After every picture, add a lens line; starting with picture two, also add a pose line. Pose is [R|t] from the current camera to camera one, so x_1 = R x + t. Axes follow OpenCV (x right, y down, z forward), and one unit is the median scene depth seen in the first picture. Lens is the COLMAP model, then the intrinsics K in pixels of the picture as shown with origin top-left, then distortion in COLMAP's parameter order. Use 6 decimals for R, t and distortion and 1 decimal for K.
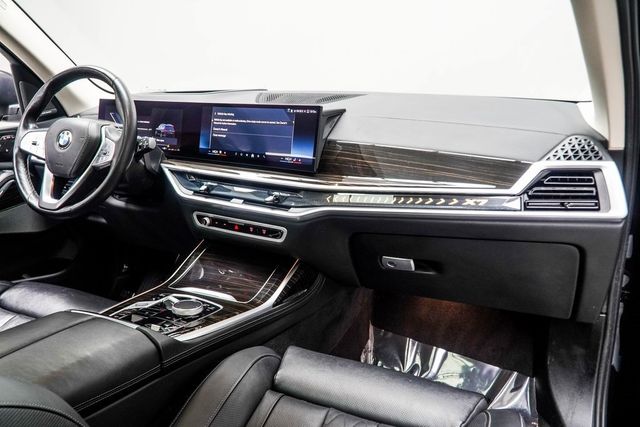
lens RADIAL K [[536.2, 0, 305.9], [0, 536.2, 216.1], [0, 0, 1]] dist [-0.005271, -0.015410]
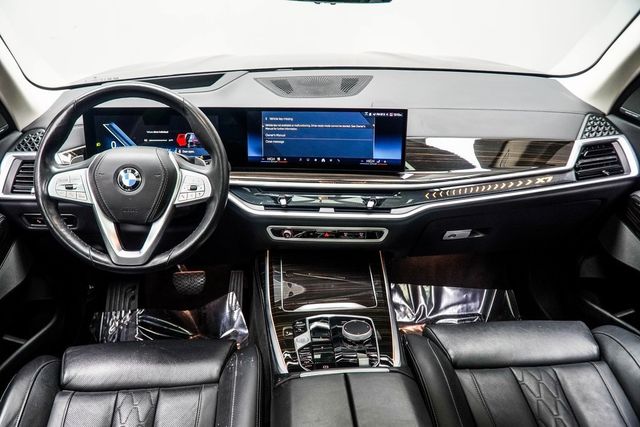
lens RADIAL K [[536.2, 0, 305.9], [0, 536.2, 216.1], [0, 0, 1]] dist [-0.005271, -0.015410]
pose [[0.872969, -0.212358, 0.439123, -0.595909], [0.134468, 0.970144, 0.201838, -0.221326], [-0.468875, -0.117150, 0.875461, 0.140380]]
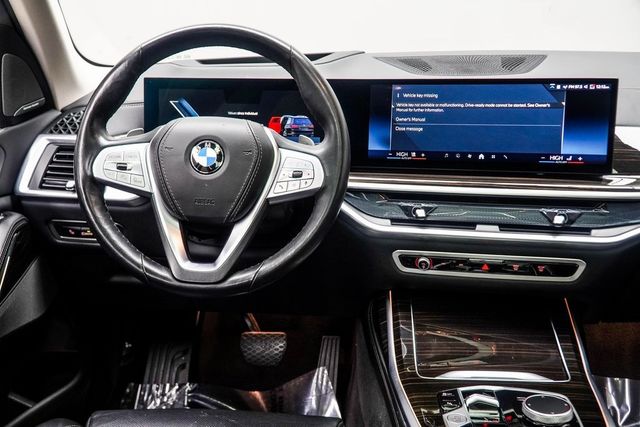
lens RADIAL K [[688.8, 0, 295.3], [0, 688.8, 215.3], [0, 0, 1]] dist [0.103792, -0.300458]
pose [[0.933636, -0.115261, 0.339175, -0.628277], [0.107303, 0.993331, 0.042193, -0.103412], [-0.341776, -0.002998, 0.939777, 0.276844]]
